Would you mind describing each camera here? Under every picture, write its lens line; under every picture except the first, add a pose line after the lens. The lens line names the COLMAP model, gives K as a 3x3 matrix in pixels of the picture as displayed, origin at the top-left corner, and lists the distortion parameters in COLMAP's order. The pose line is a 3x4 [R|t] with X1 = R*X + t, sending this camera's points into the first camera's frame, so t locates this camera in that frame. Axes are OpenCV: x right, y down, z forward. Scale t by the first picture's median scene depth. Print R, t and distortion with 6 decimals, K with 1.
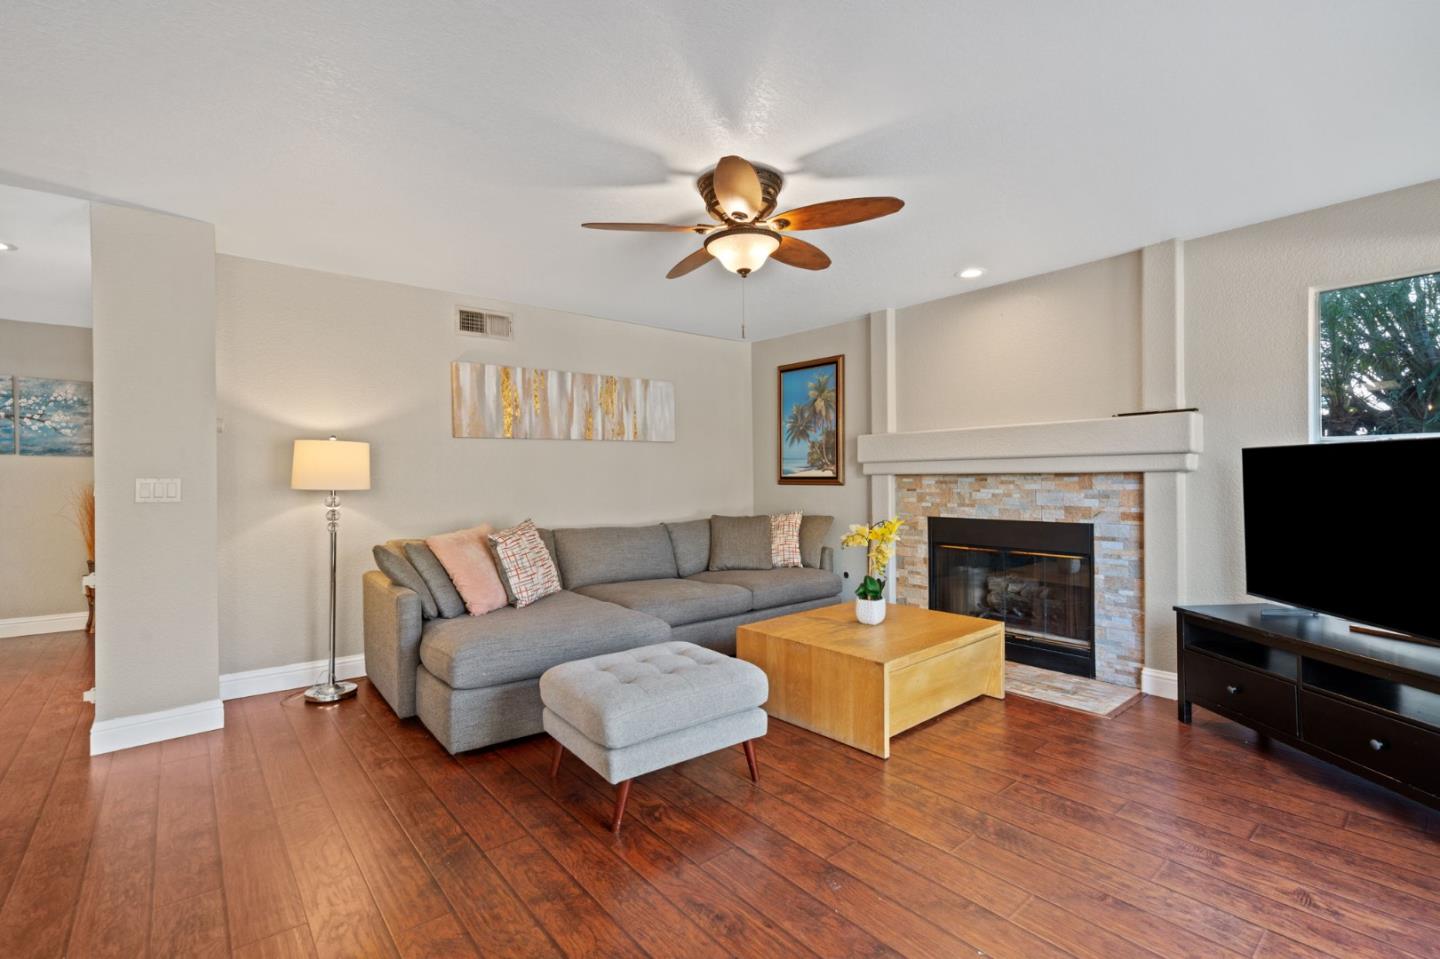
lens RADIAL K [[668.5, 0, 724.0], [0, 668.5, 475.7], [0, 0, 1]] dist [0.003810, 0.001647]
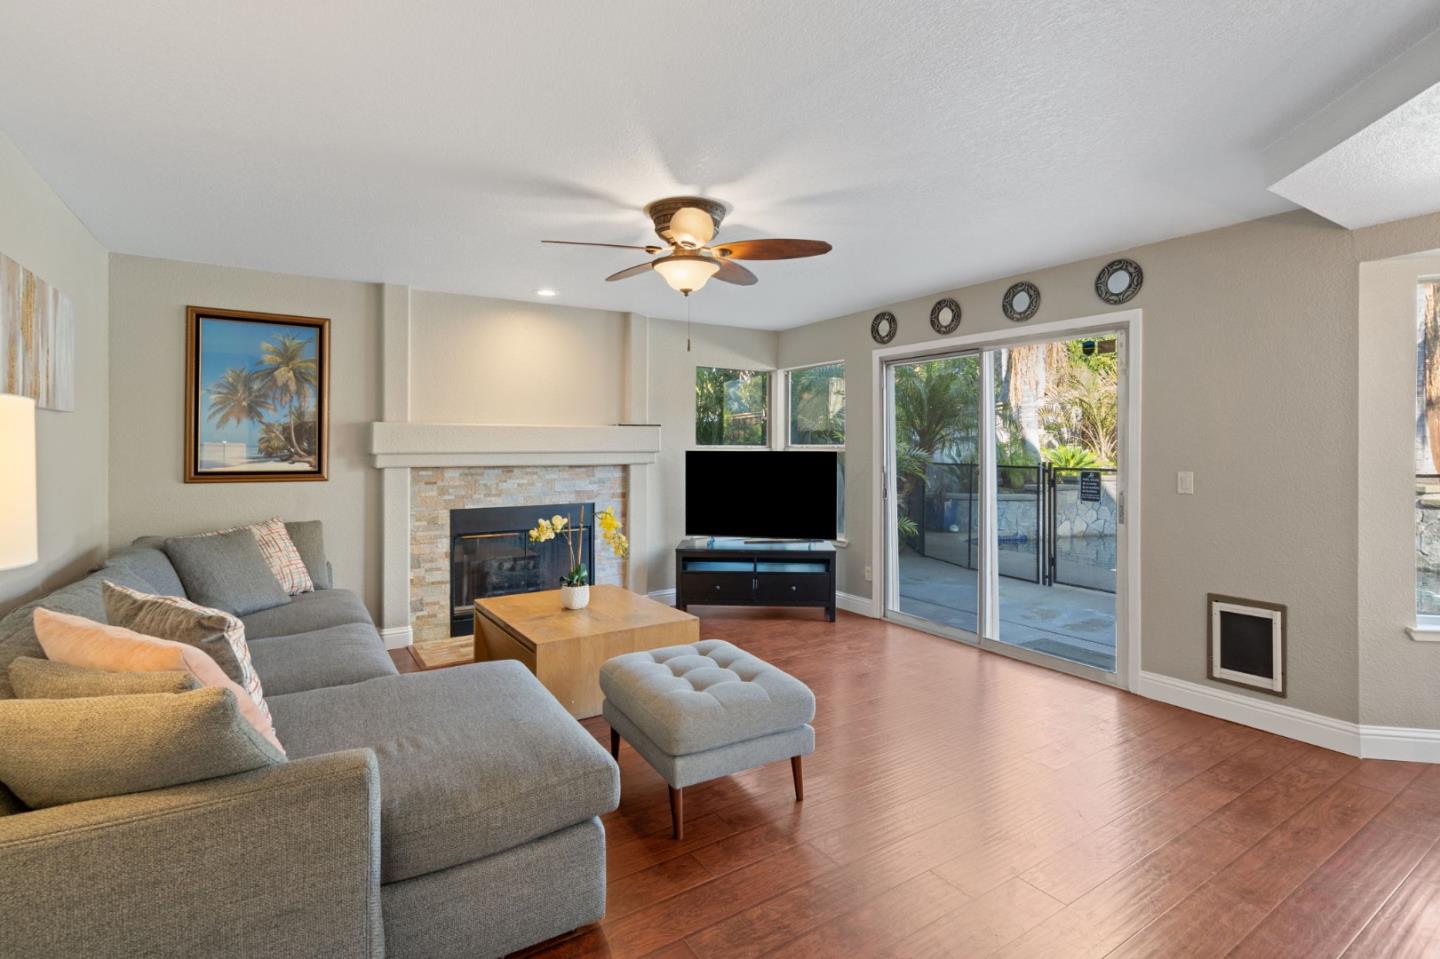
lens RADIAL K [[668.5, 0, 729.8], [0, 668.5, 455.4], [0, 0, 1]] dist [0.003810, 0.001647]
pose [[0.120414, 0.003339, 0.992718, -0.627192], [-0.001625, 0.999994, -0.003166, -0.016417], [-0.992722, -0.001232, 0.120419, 0.469500]]
